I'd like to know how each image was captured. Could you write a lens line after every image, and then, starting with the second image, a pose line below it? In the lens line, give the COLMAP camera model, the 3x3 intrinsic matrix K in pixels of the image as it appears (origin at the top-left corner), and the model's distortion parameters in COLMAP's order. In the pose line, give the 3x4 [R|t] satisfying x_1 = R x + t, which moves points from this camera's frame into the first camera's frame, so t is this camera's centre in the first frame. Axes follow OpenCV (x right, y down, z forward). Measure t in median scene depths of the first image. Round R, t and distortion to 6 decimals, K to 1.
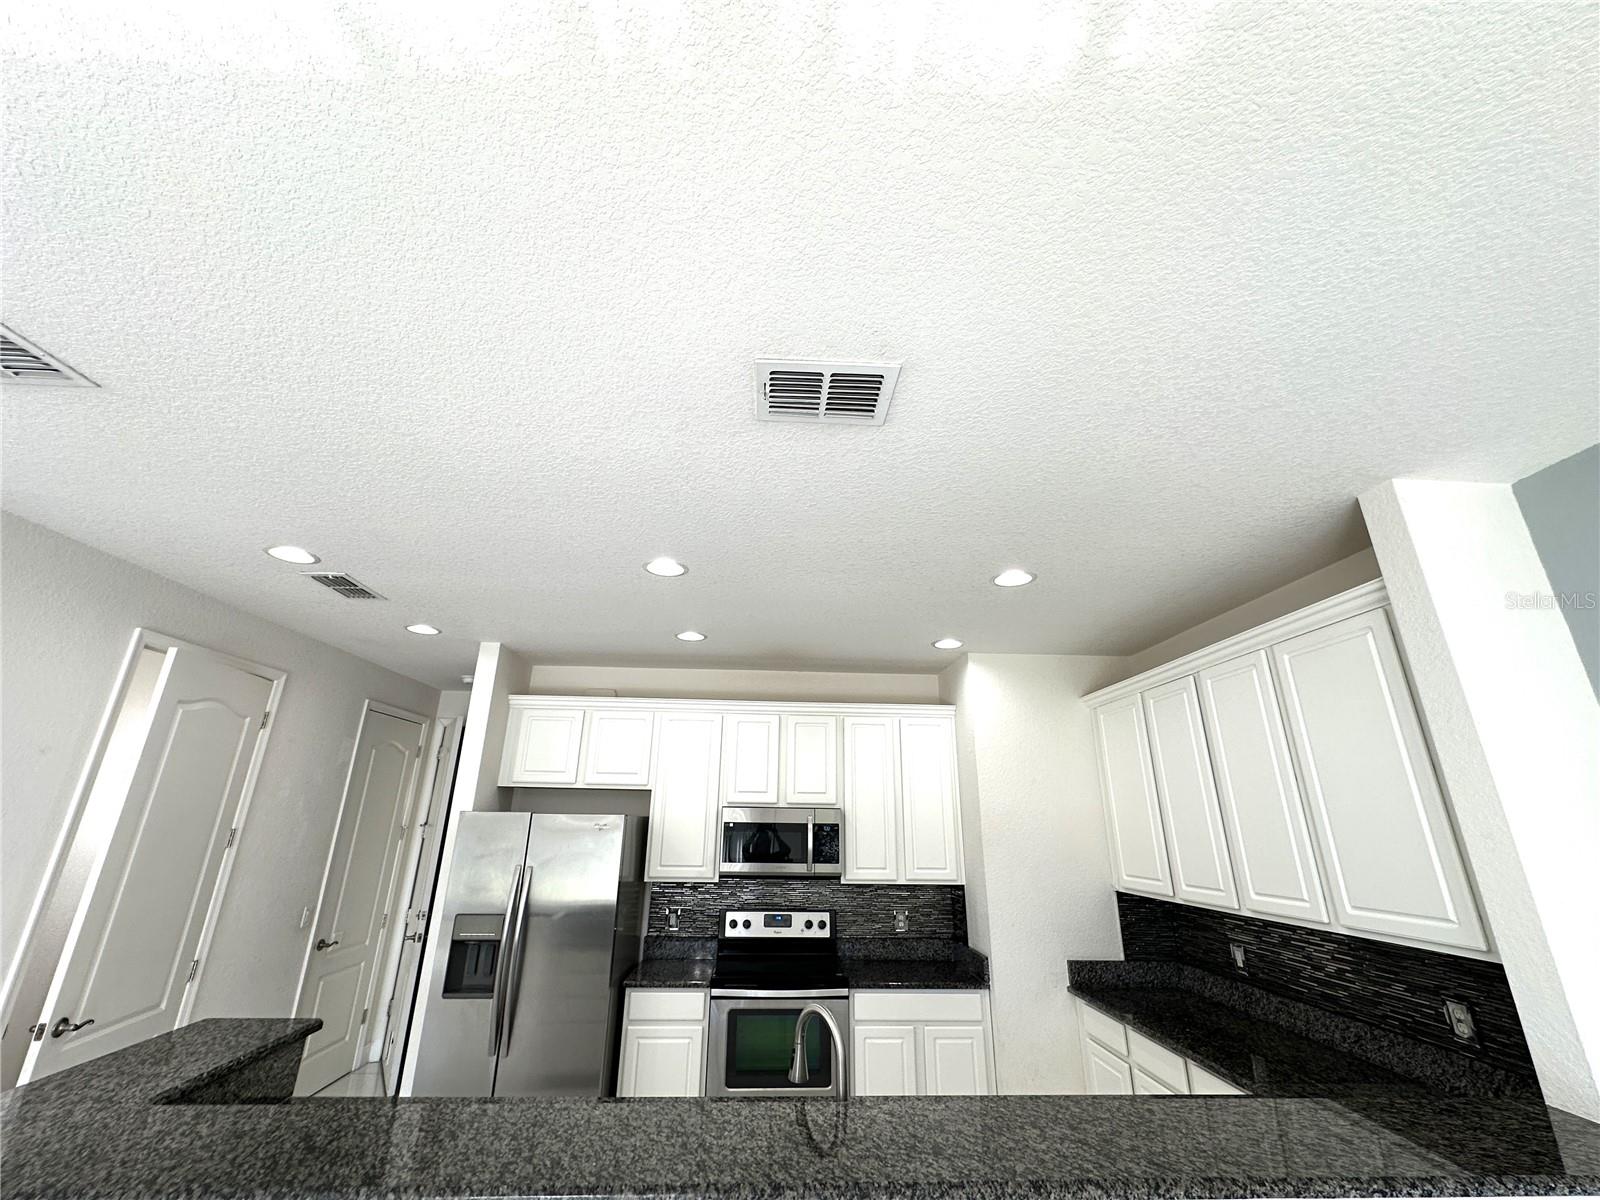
lens RADIAL K [[640.4, 0, 795.5], [0, 640.4, 601.9], [0, 0, 1]] dist [-0.004075, 0.001381]
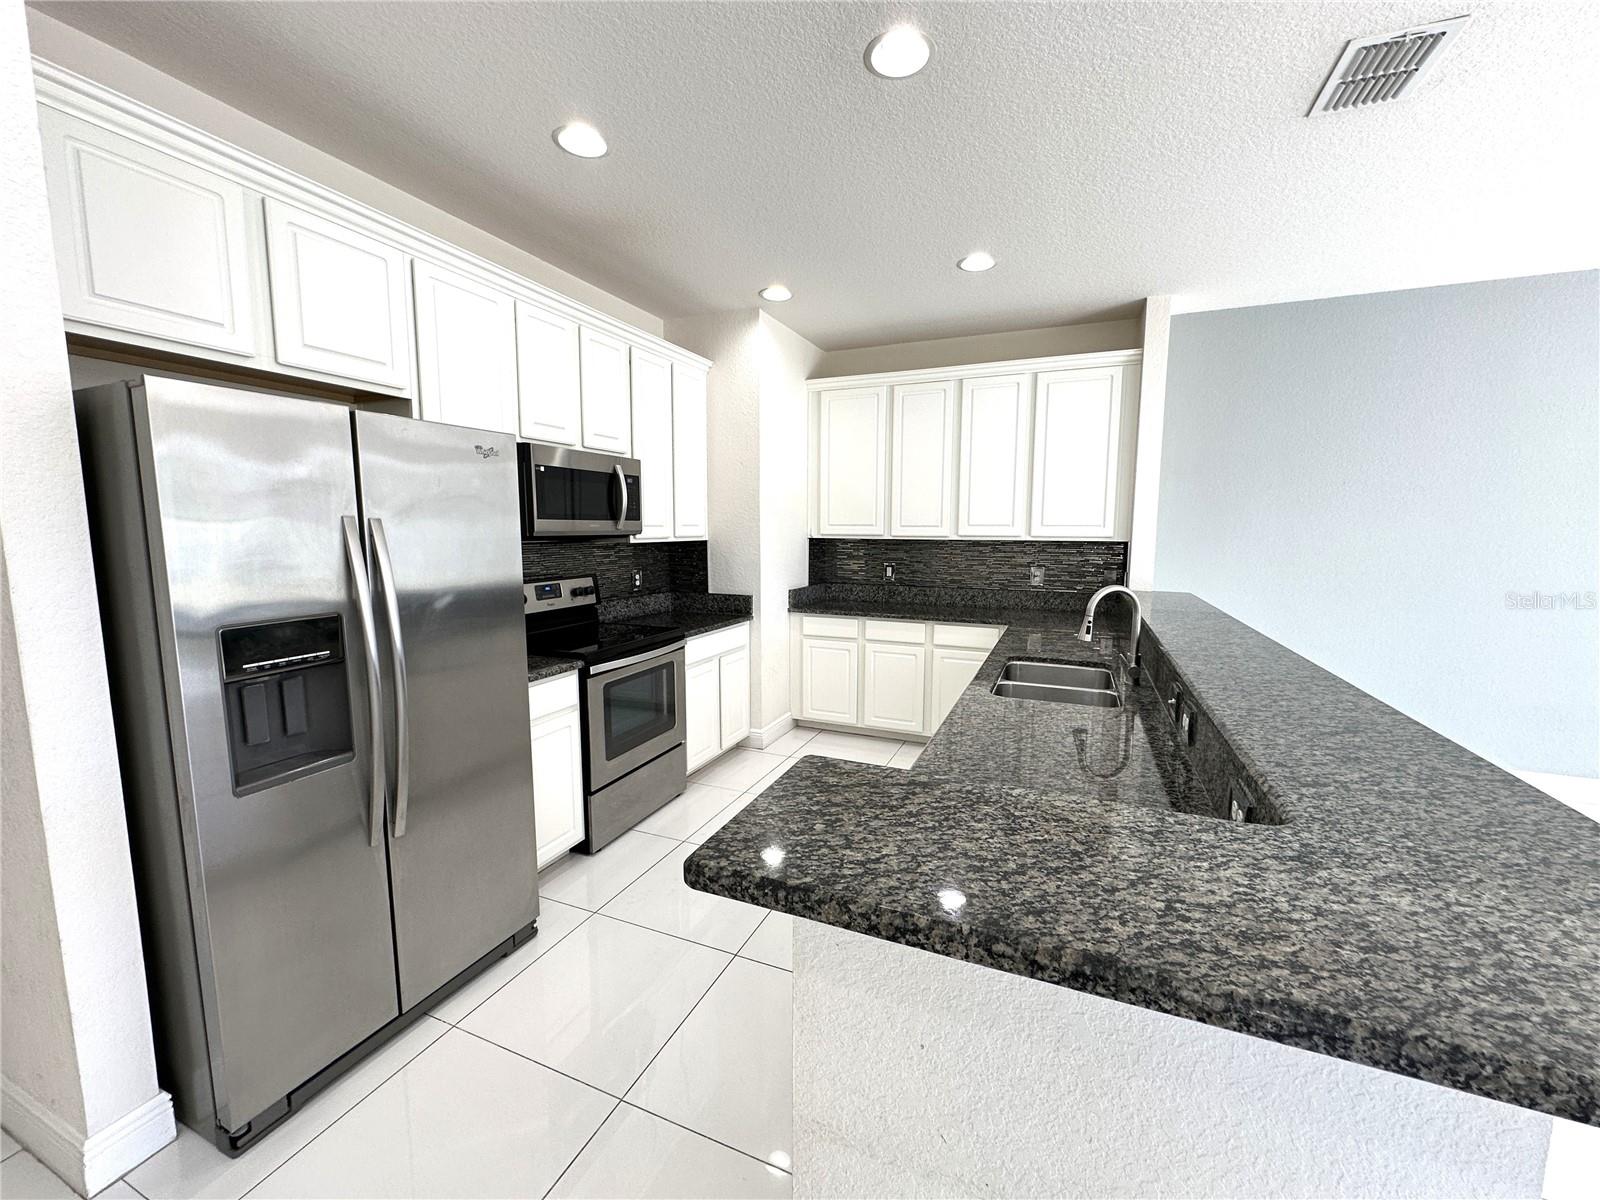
lens RADIAL K [[640.4, 0, 799.1], [0, 640.4, 603.4], [0, 0, 1]] dist [-0.004075, 0.001381]
pose [[0.440362, -0.119760, 0.889797, -0.673941], [-0.291659, 0.918231, 0.267930, 0.235934], [-0.849127, -0.377504, 0.369425, 0.495487]]
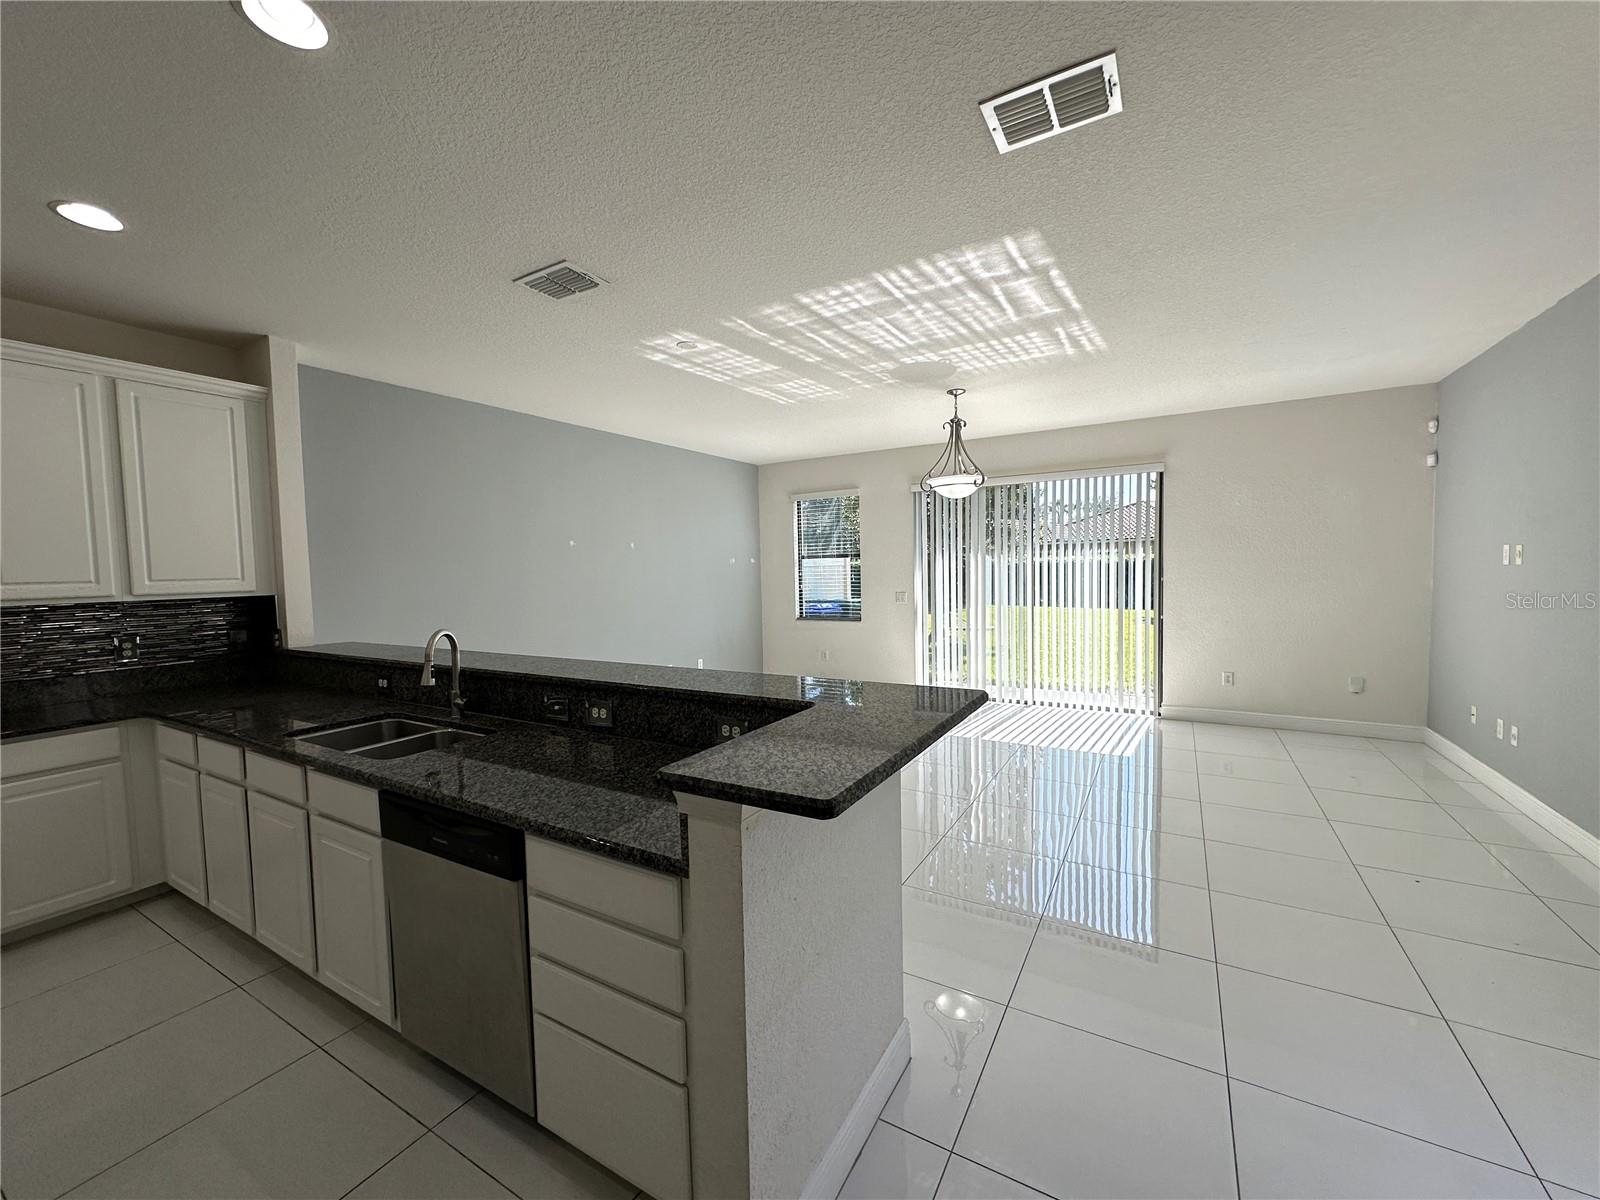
lens RADIAL K [[640.4, 0, 801.2], [0, 640.4, 600.9], [0, 0, 1]] dist [-0.004075, 0.001381]
pose [[-0.833227, -0.024401, 0.552393, -0.666645], [-0.169501, 0.962200, -0.213170, 0.347547], [-0.526311, -0.271250, -0.805866, 0.821881]]
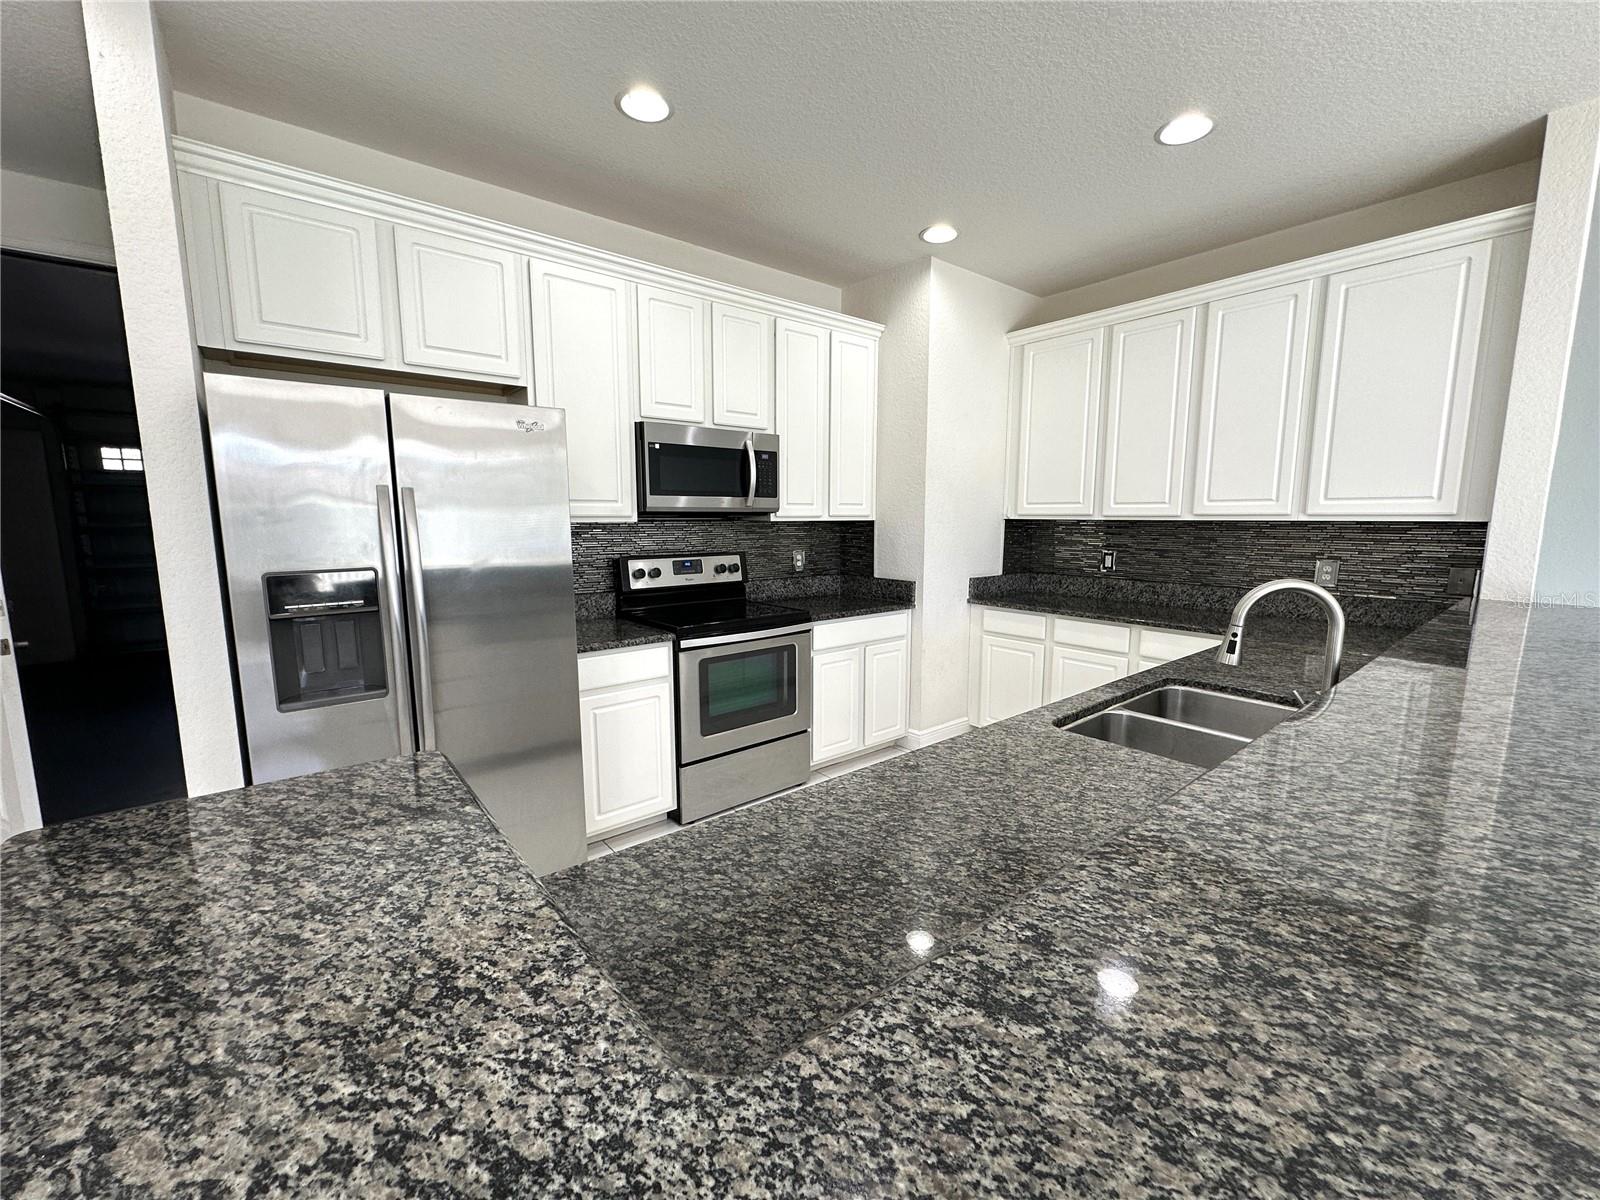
lens RADIAL K [[640.4, 0, 797.5], [0, 640.4, 600.5], [0, 0, 1]] dist [-0.004075, 0.001381]
pose [[0.806945, -0.090981, 0.583578, -0.449667], [-0.183416, 0.900612, 0.394027, 0.210806], [-0.561426, -0.424995, 0.710056, 0.358618]]
